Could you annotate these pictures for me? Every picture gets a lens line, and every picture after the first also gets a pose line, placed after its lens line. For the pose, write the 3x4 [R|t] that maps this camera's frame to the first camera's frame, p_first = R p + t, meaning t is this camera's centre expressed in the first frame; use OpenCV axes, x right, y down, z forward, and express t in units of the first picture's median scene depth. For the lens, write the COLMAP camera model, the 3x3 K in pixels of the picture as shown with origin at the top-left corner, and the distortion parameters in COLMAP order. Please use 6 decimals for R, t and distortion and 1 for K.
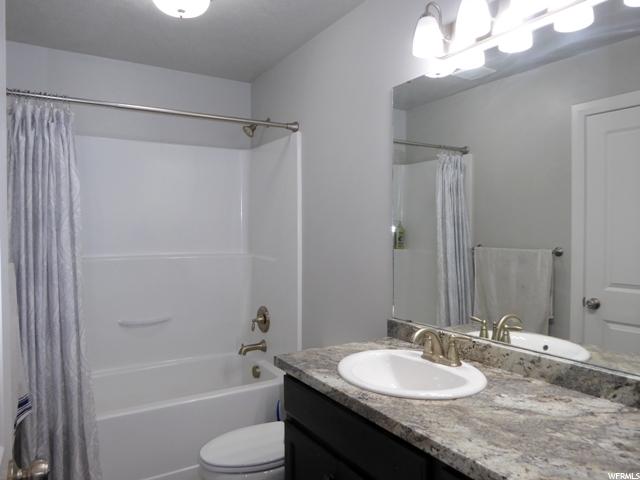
lens RADIAL K [[457.4, 0, 323.4], [0, 457.4, 238.5], [0, 0, 1]] dist [-0.035385, -0.002002]
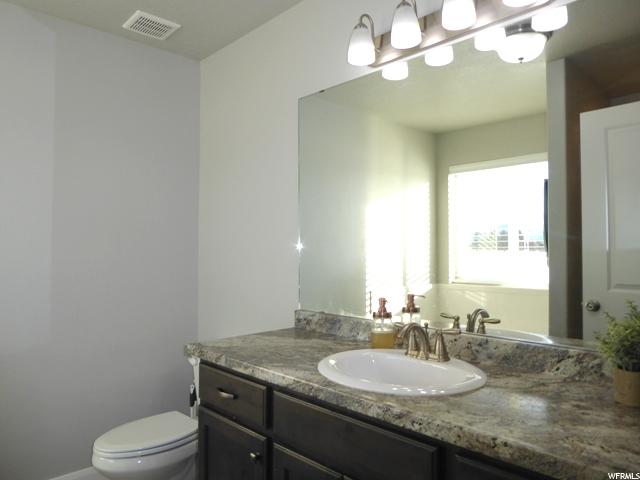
lens RADIAL K [[457.4, 0, 321.2], [0, 457.4, 241.2], [0, 0, 1]] dist [-0.035385, -0.002002]
pose [[0.975644, 0.012490, 0.219005, -0.167032], [-0.004619, 0.999326, -0.036415, 0.083582], [-0.219312, 0.034517, 0.975044, 0.037015]]
